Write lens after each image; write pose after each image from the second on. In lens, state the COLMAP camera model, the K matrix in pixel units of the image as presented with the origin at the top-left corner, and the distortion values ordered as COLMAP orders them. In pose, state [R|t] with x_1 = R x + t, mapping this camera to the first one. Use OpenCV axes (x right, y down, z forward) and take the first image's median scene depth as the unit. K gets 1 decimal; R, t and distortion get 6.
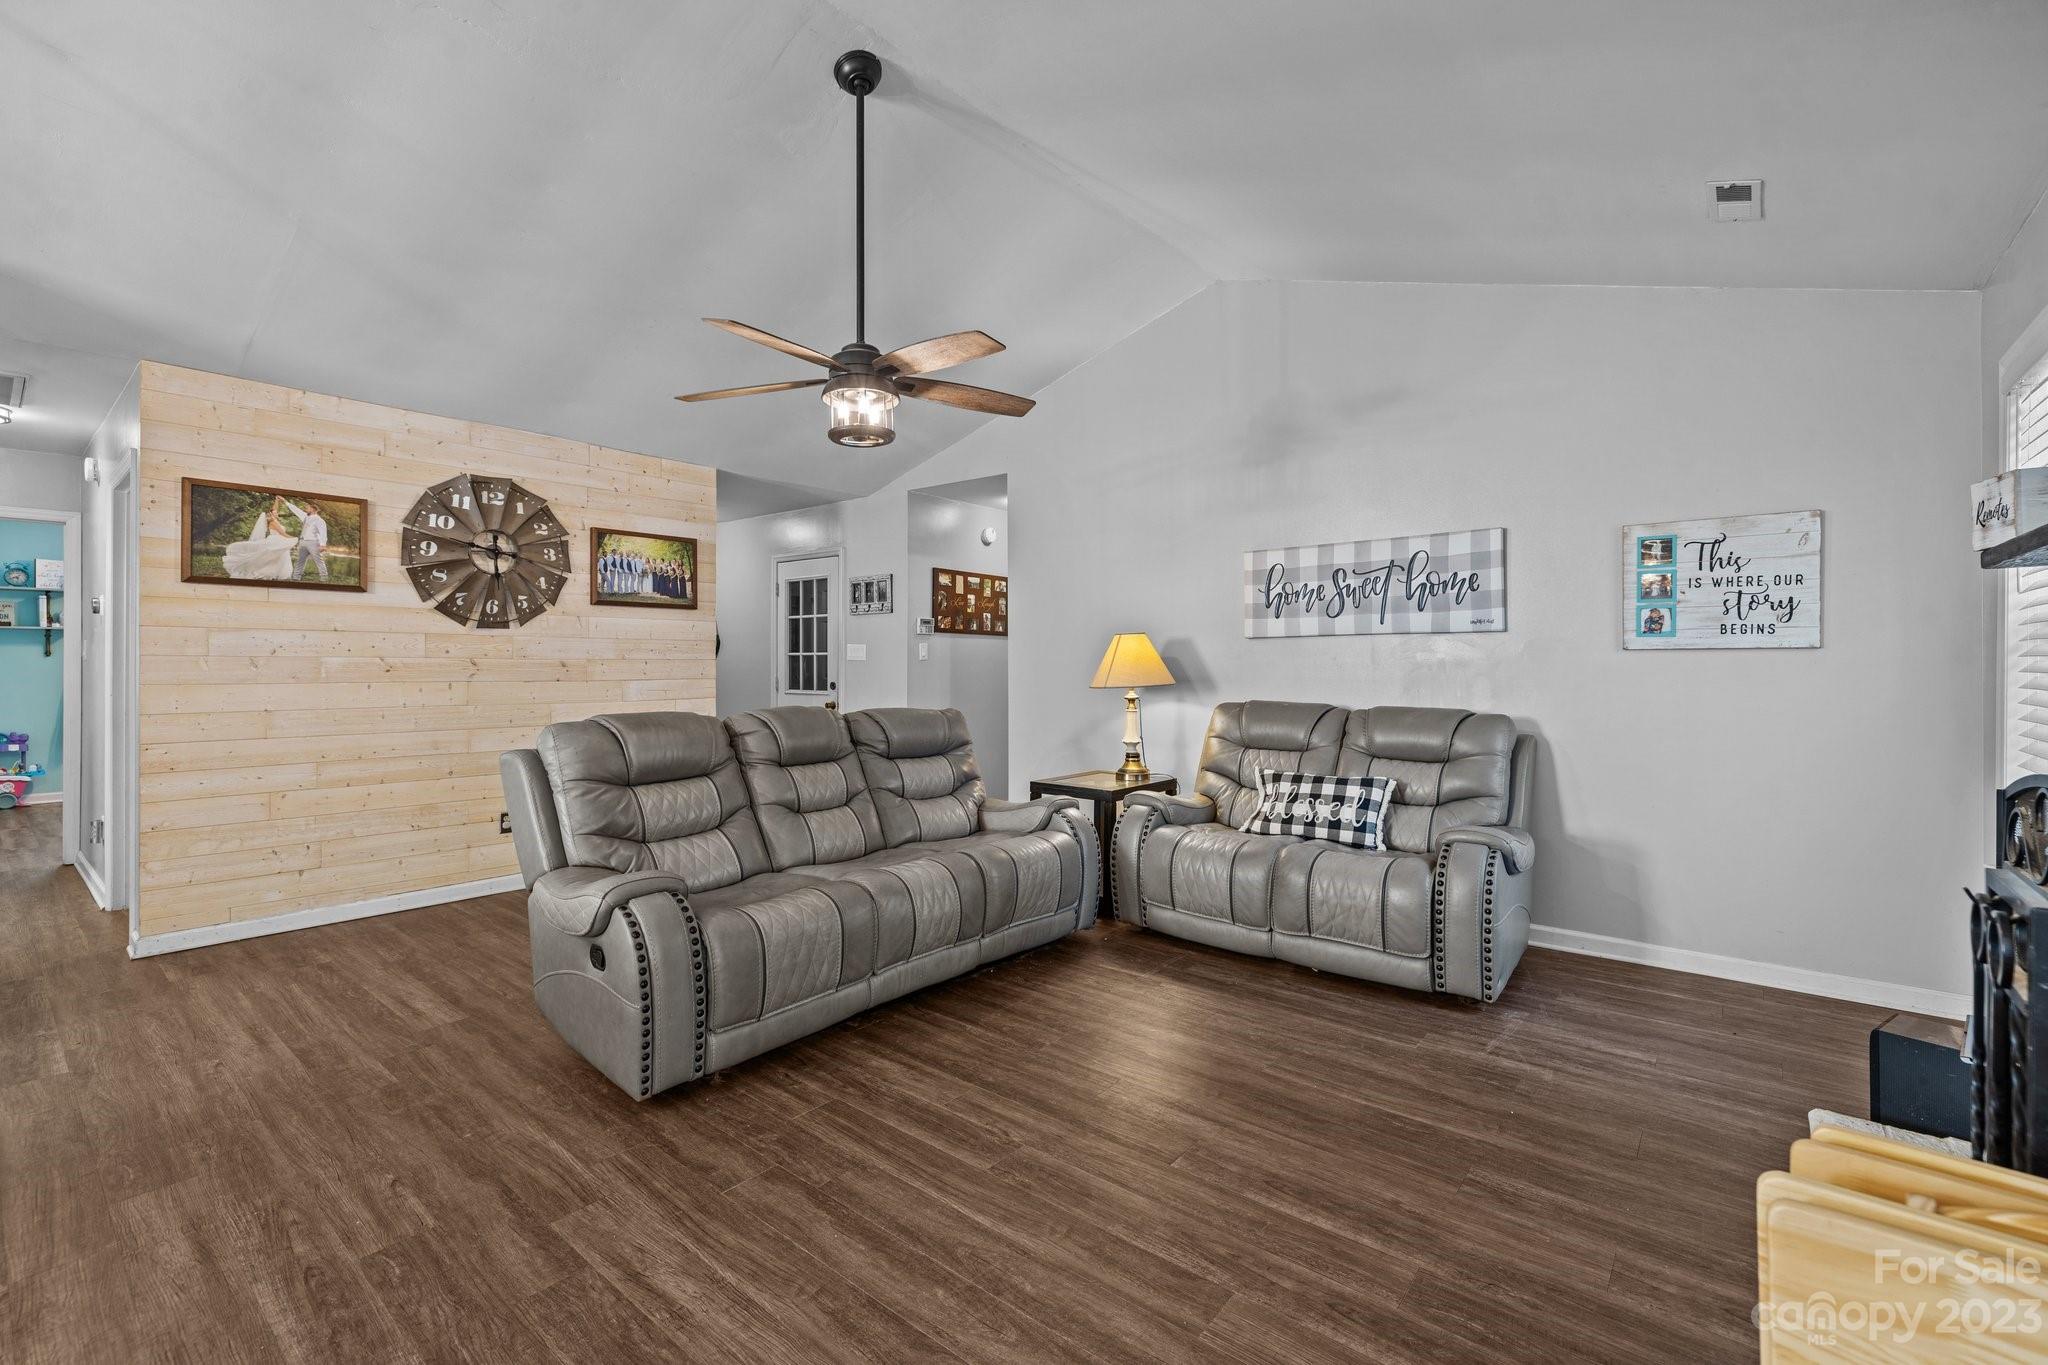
lens RADIAL K [[881.5, 0, 1020.9], [0, 881.5, 664.8], [0, 0, 1]] dist [0.001449, 0.000389]
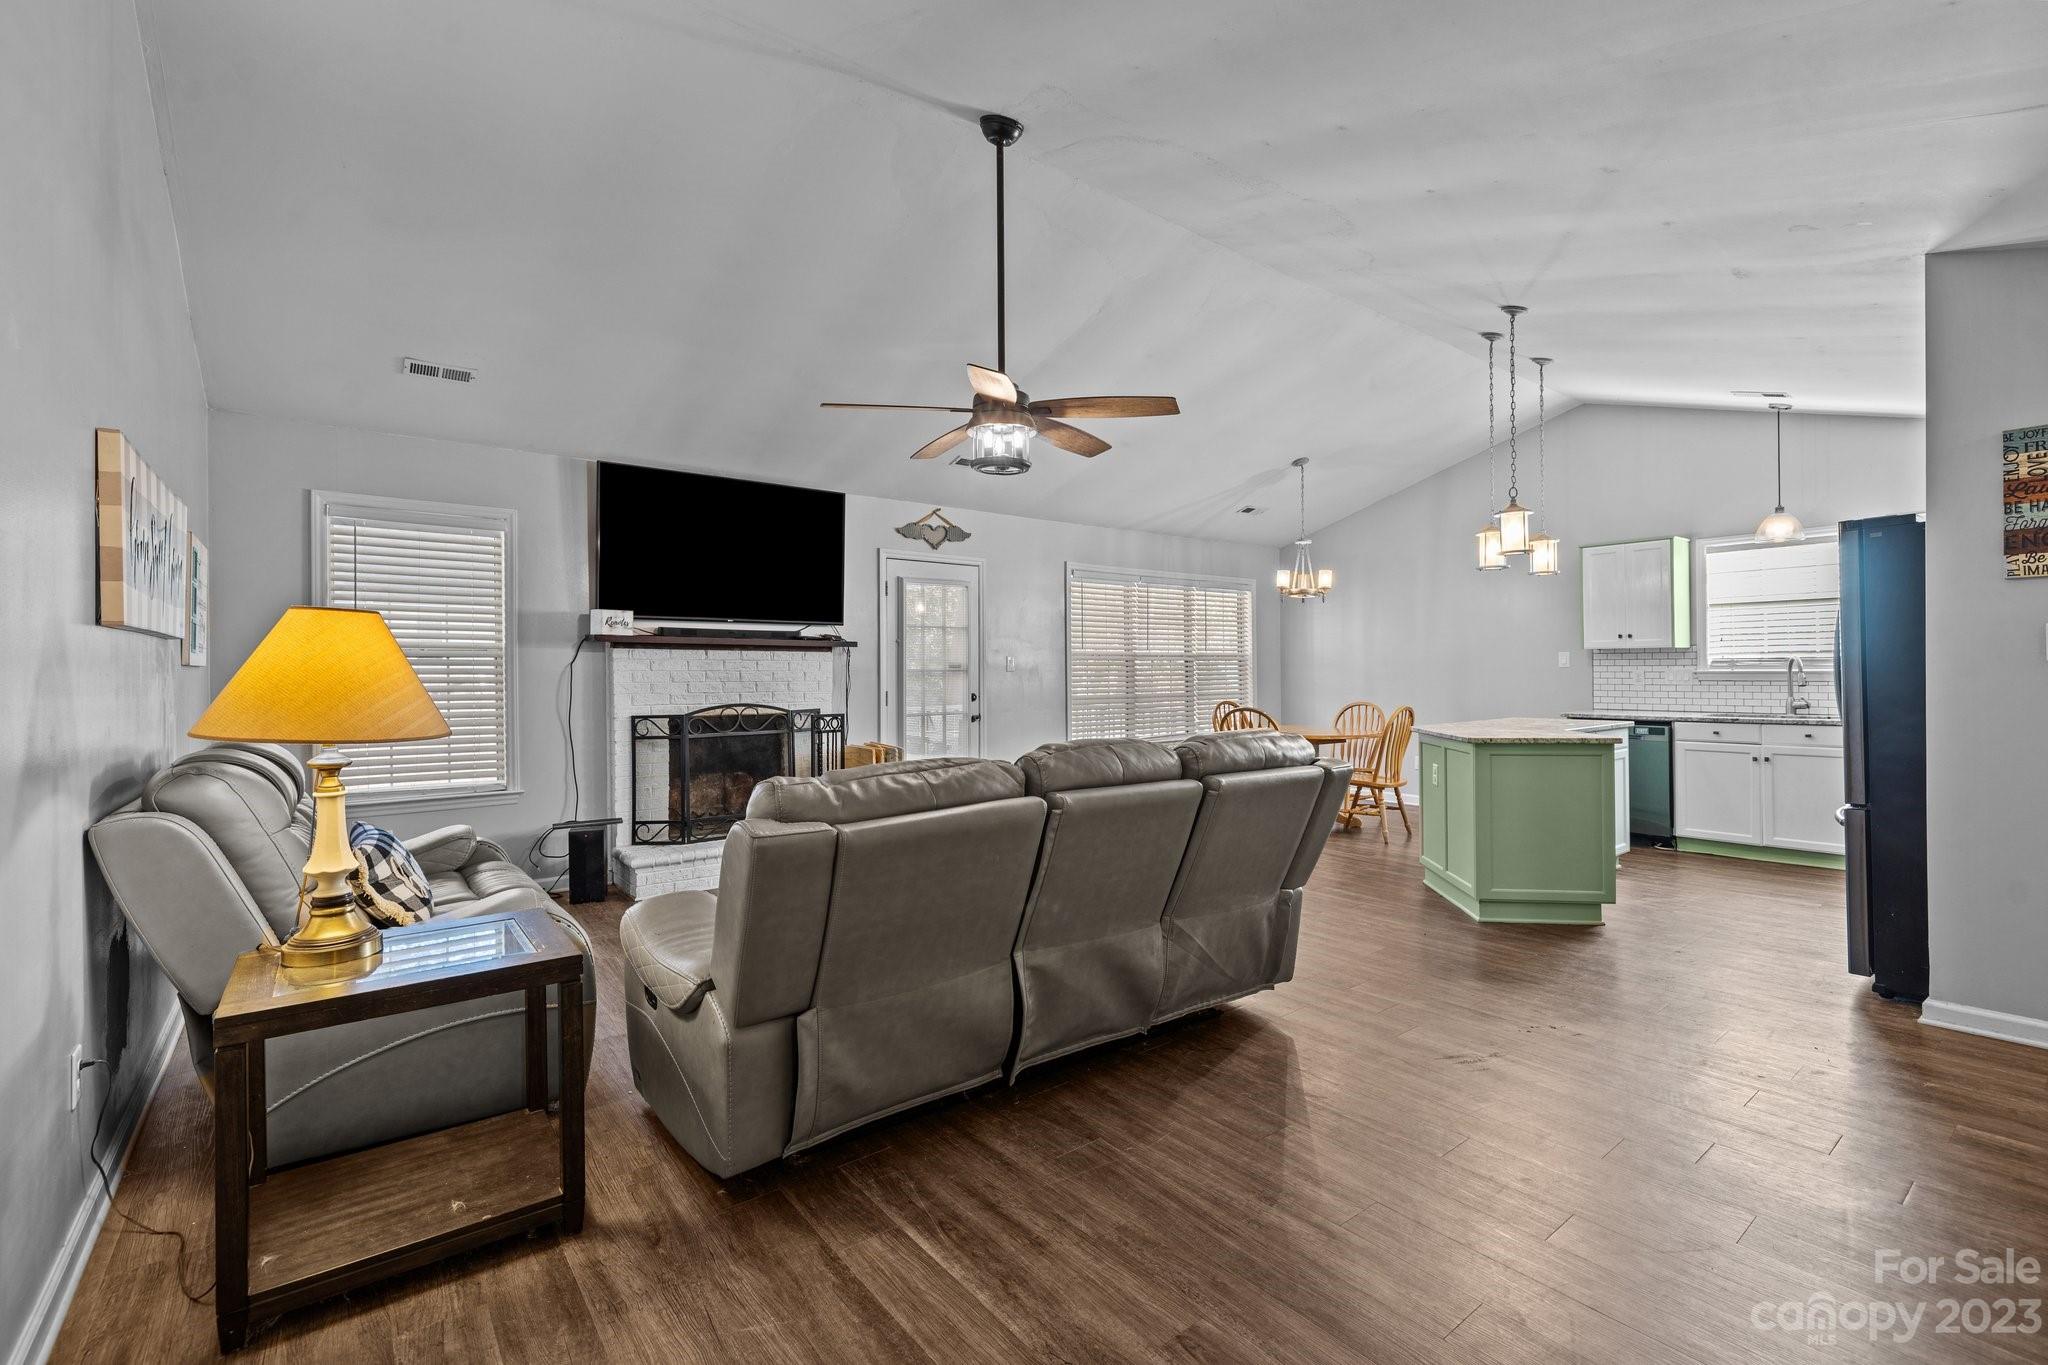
lens RADIAL K [[892.4, 0, 1017.8], [0, 892.4, 668.3], [0, 0, 1]] dist [0.003552, 0.000402]
pose [[-0.975941, 0.007287, 0.217911, -0.318497], [0.006375, 0.999968, -0.004890, -0.003434], [-0.217940, -0.003383, -0.975956, 1.508045]]
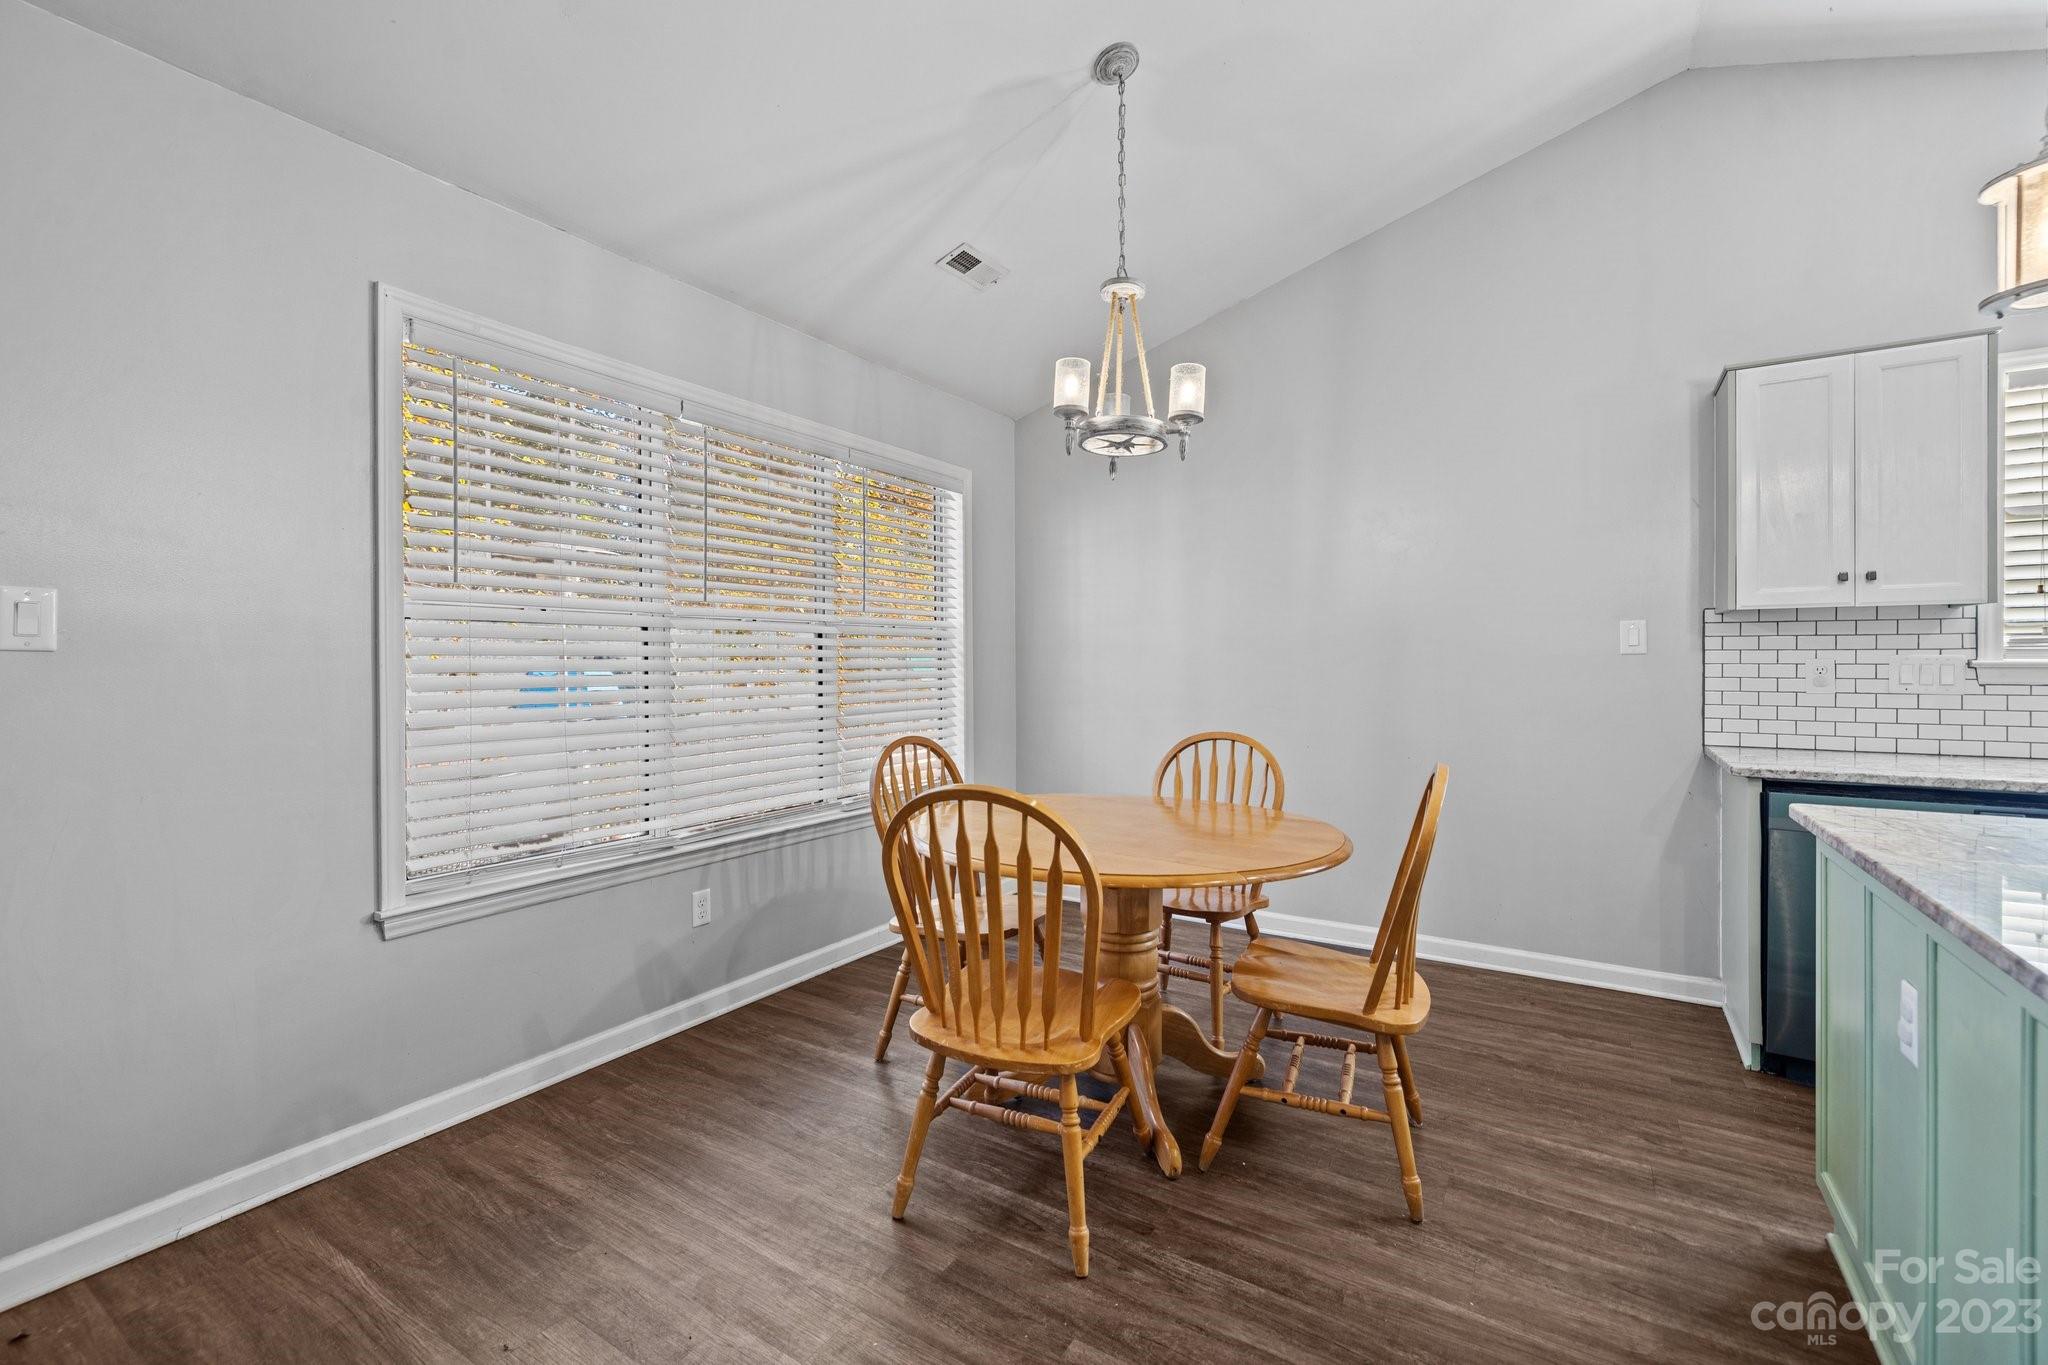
lens RADIAL K [[881.5, 0, 1020.9], [0, 881.5, 664.8], [0, 0, 1]] dist [0.001449, 0.000389]
pose [[-0.992032, 0.000926, -0.125987, -0.337937], [0.000658, 0.999997, 0.002171, 0.001475], [0.125988, 0.002071, -0.992030, 0.304783]]
